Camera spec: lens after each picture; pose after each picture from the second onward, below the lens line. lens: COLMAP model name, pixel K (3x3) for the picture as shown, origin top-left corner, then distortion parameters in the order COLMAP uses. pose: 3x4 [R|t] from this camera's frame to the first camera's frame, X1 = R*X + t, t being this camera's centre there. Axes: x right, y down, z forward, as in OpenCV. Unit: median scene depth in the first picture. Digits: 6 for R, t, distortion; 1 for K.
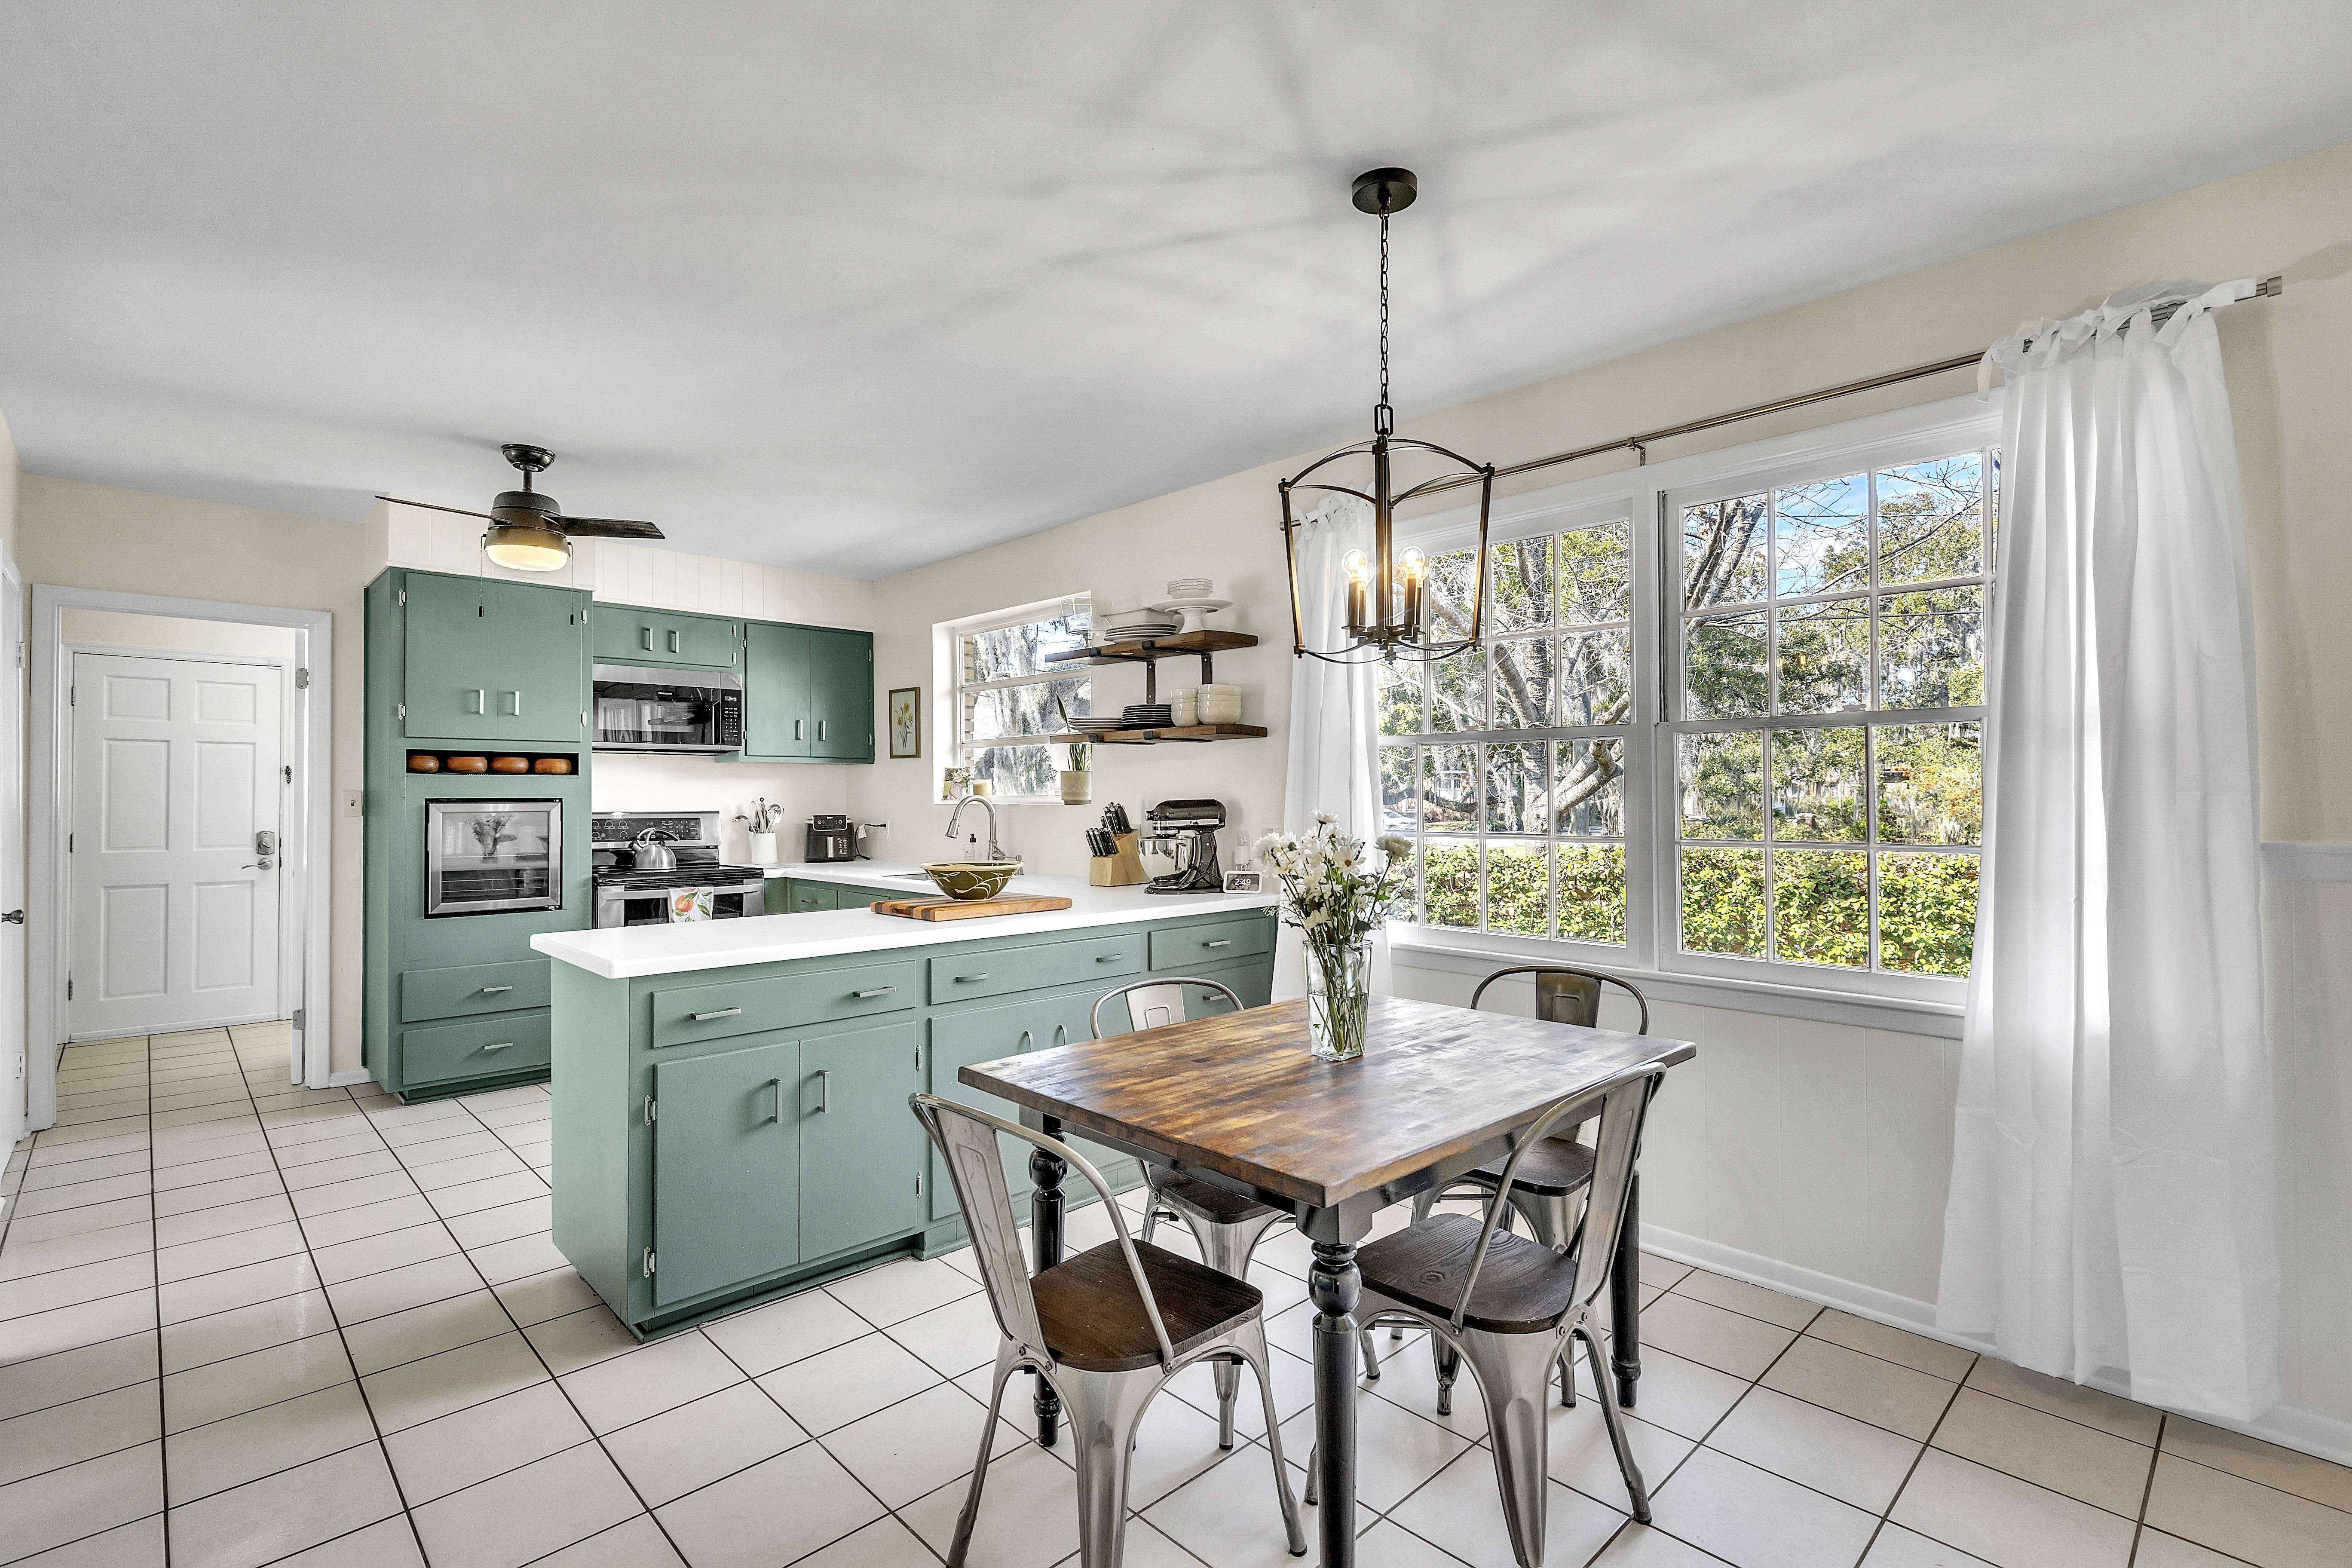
lens RADIAL K [[1058.7, 0, 1176.0], [0, 1058.7, 784.0], [0, 0, 1]] dist [0.003003, -0.000047]
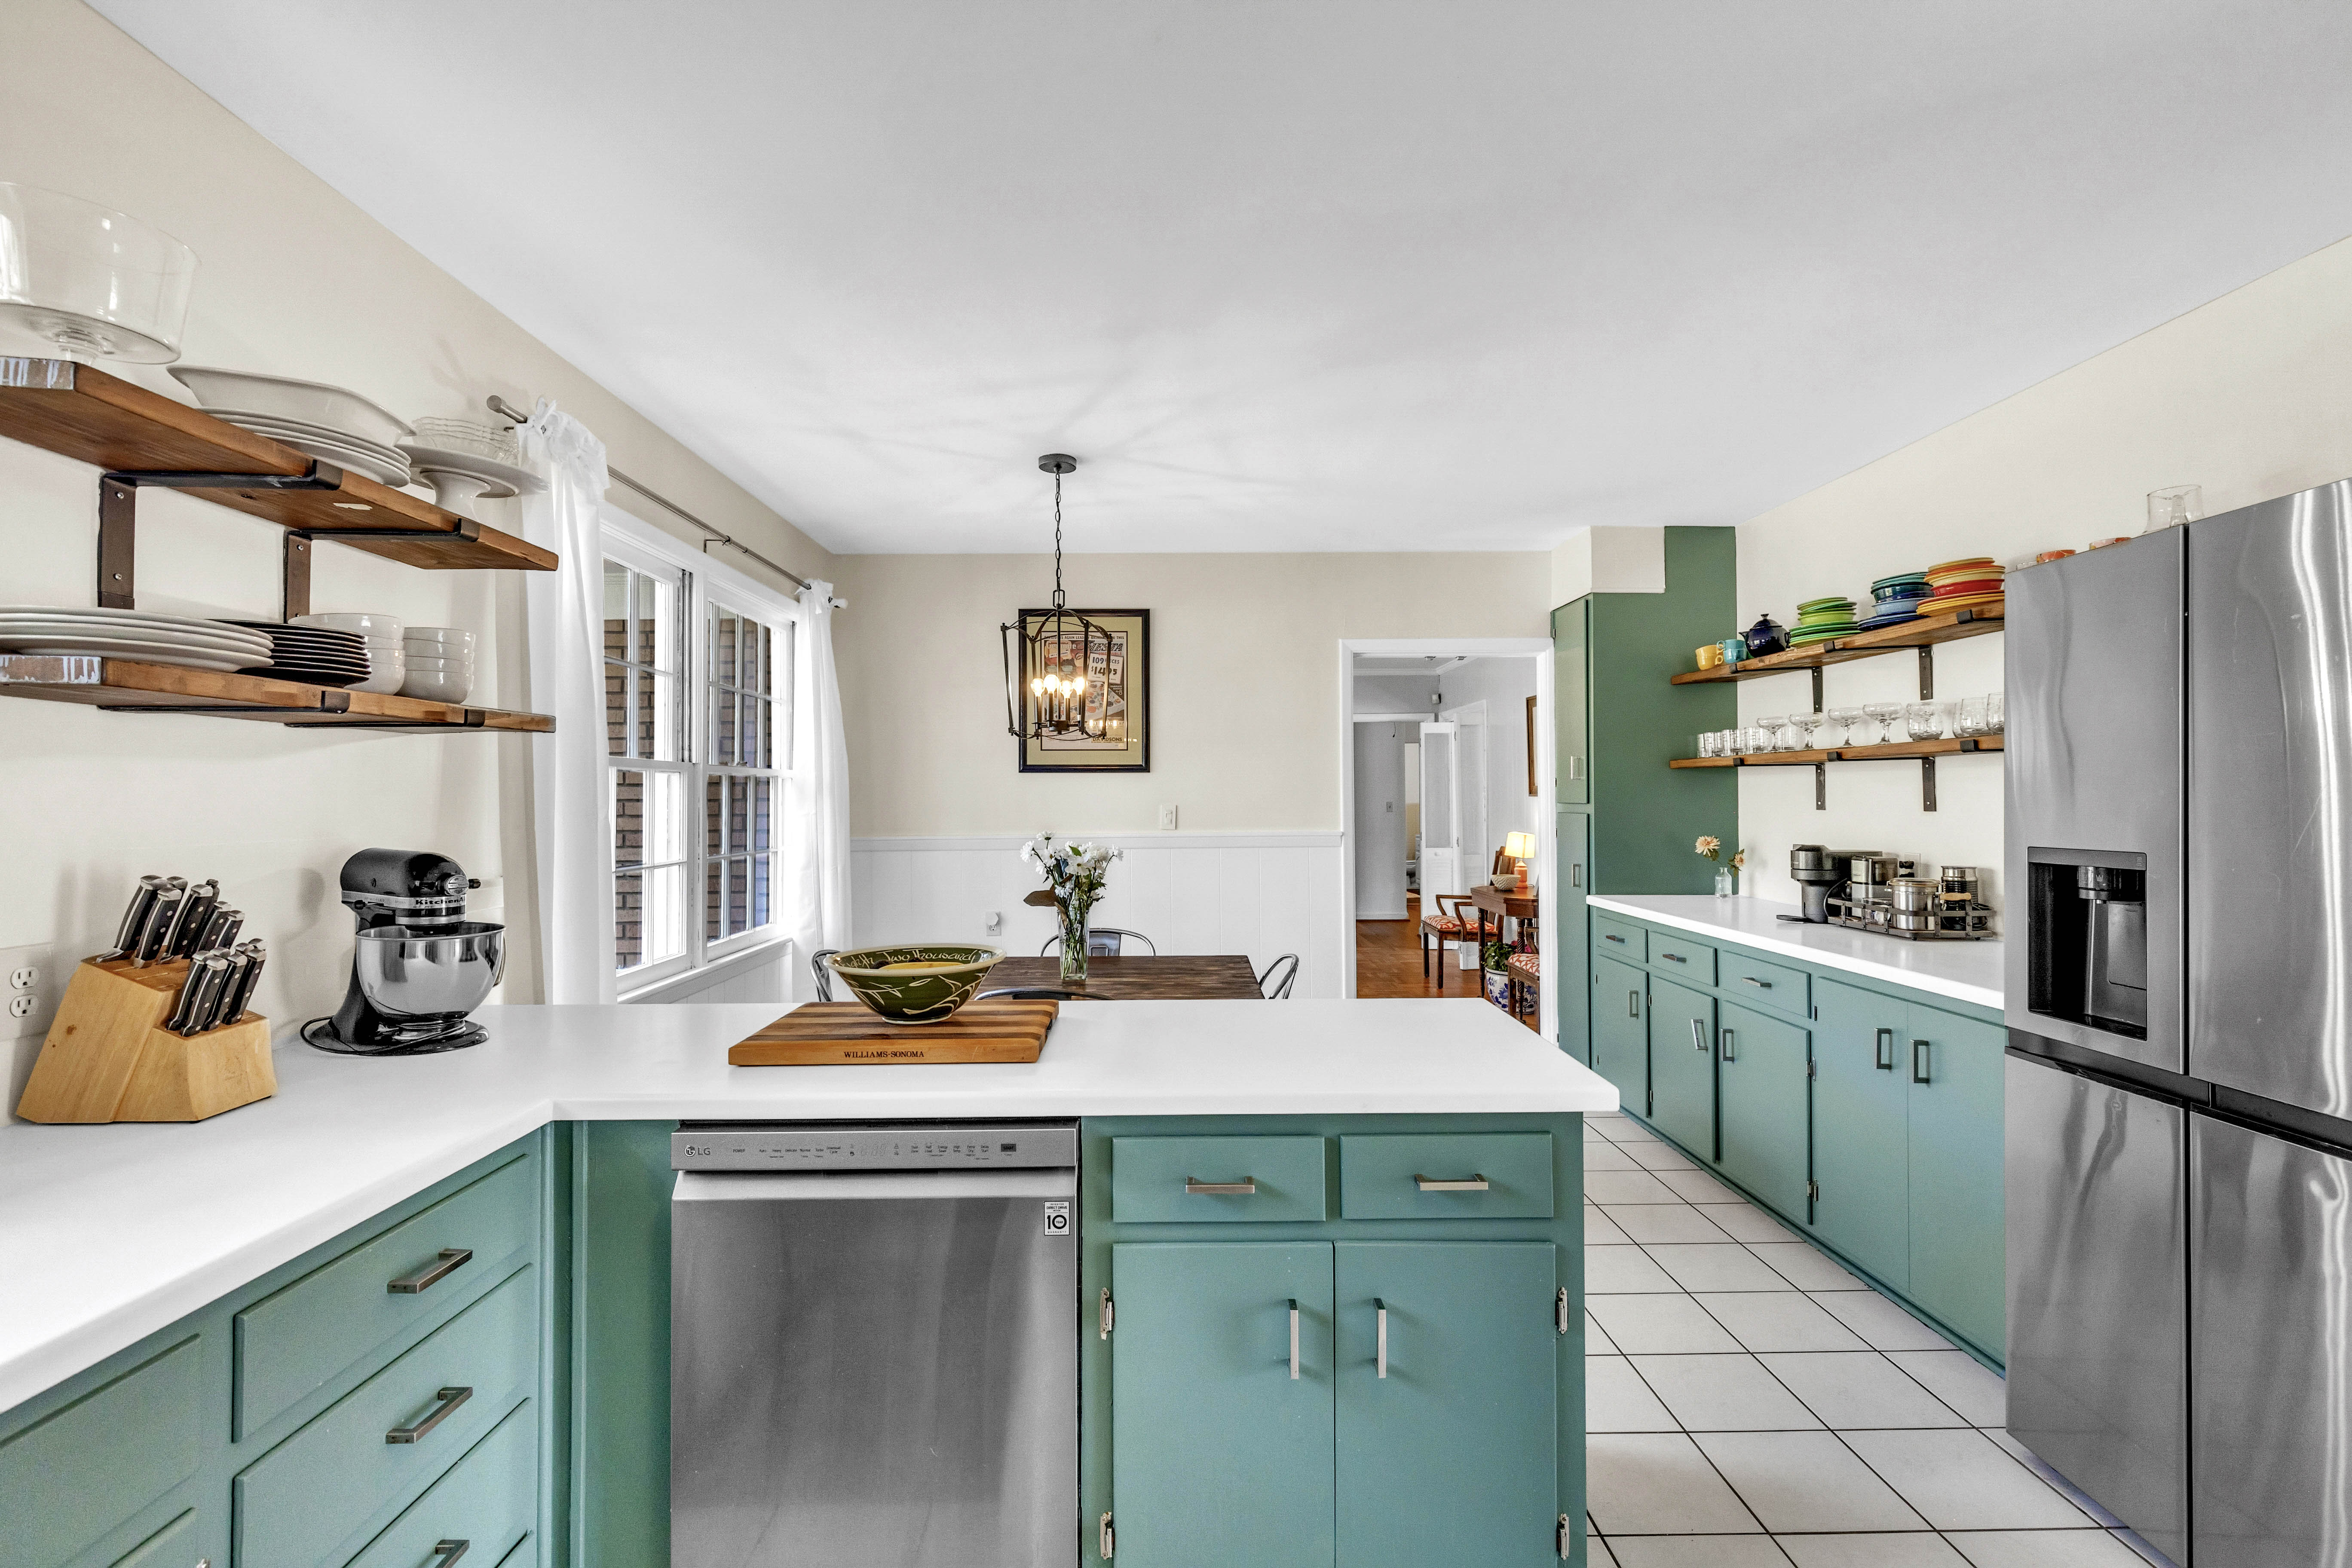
lens RADIAL K [[1058.7, 0, 1176.0], [0, 1058.7, 784.0], [0, 0, 1]] dist [0.003003, -0.000047]
pose [[-0.726636, 0.014919, 0.686860, -0.499659], [-0.000838, 0.999744, -0.022601, -0.004714], [-0.687022, -0.016998, -0.726438, 0.952898]]
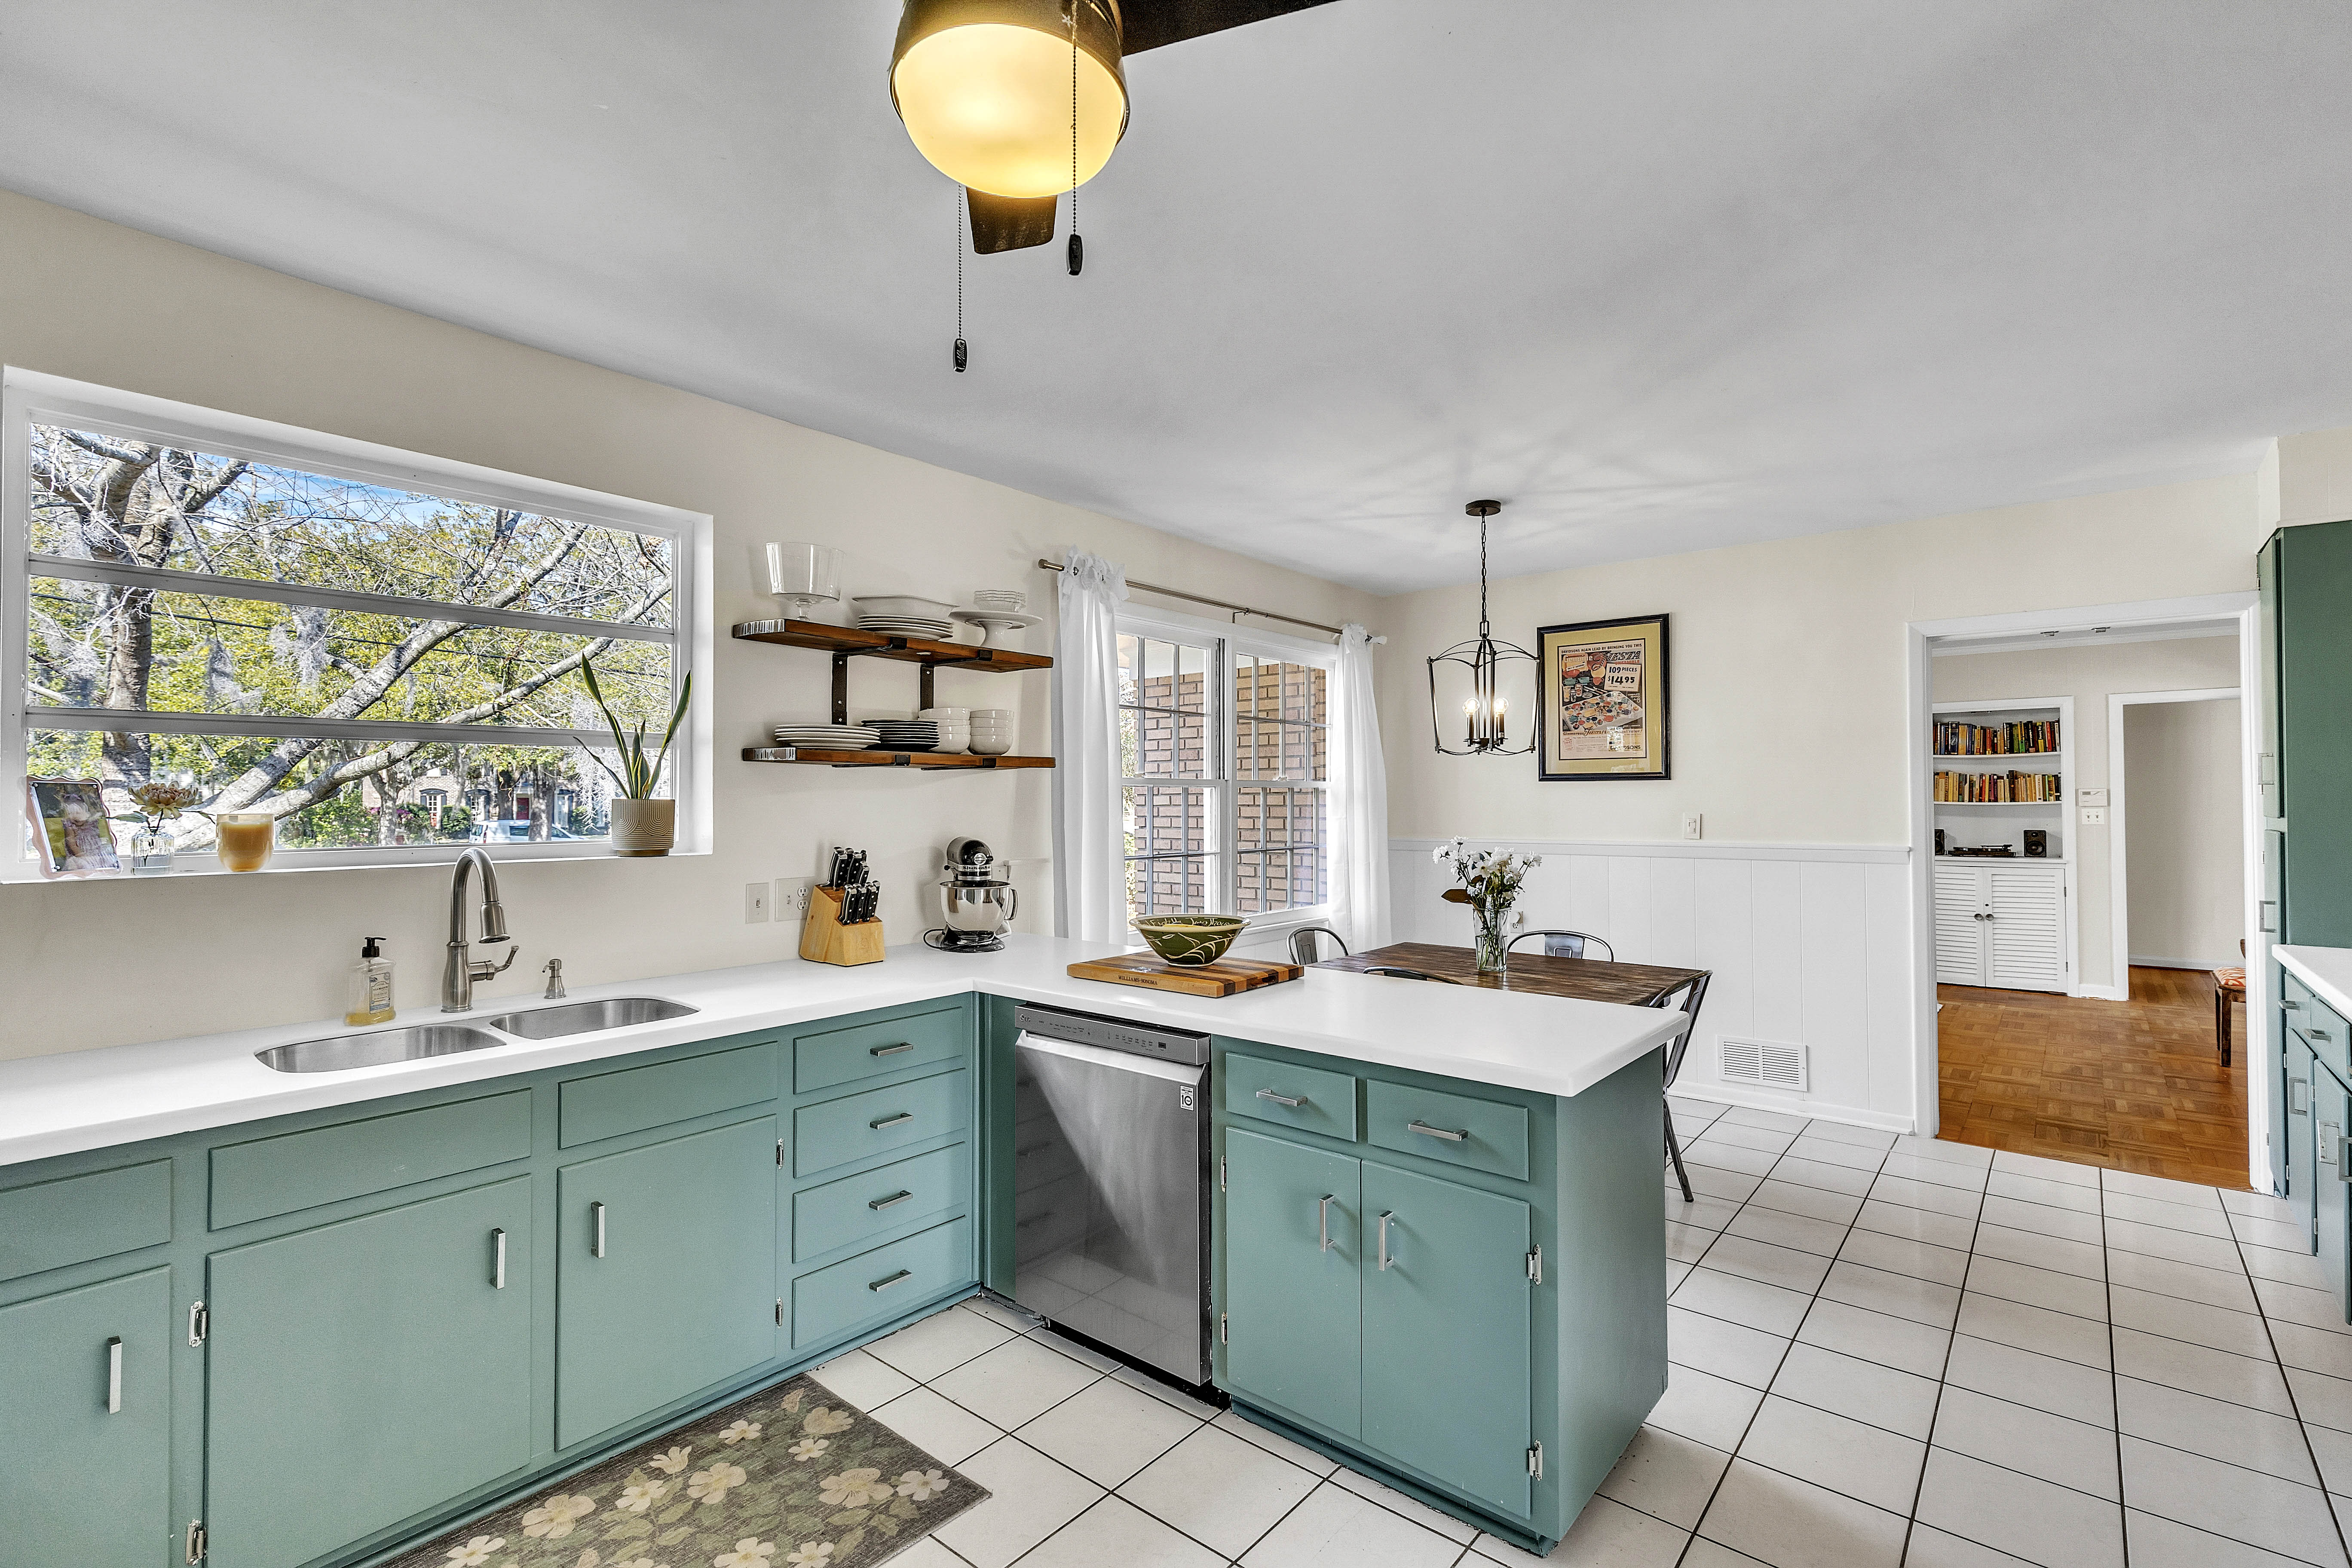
lens RADIAL K [[1052.6, 0, 1176.0], [0, 1052.6, 784.0], [0, 0, 1]] dist [0.000624, -0.000553]
pose [[-0.097478, 0.019682, 0.995043, -0.733912], [-0.007530, 0.999761, -0.020513, -0.011558], [-0.995209, -0.009492, -0.097306, 0.786212]]
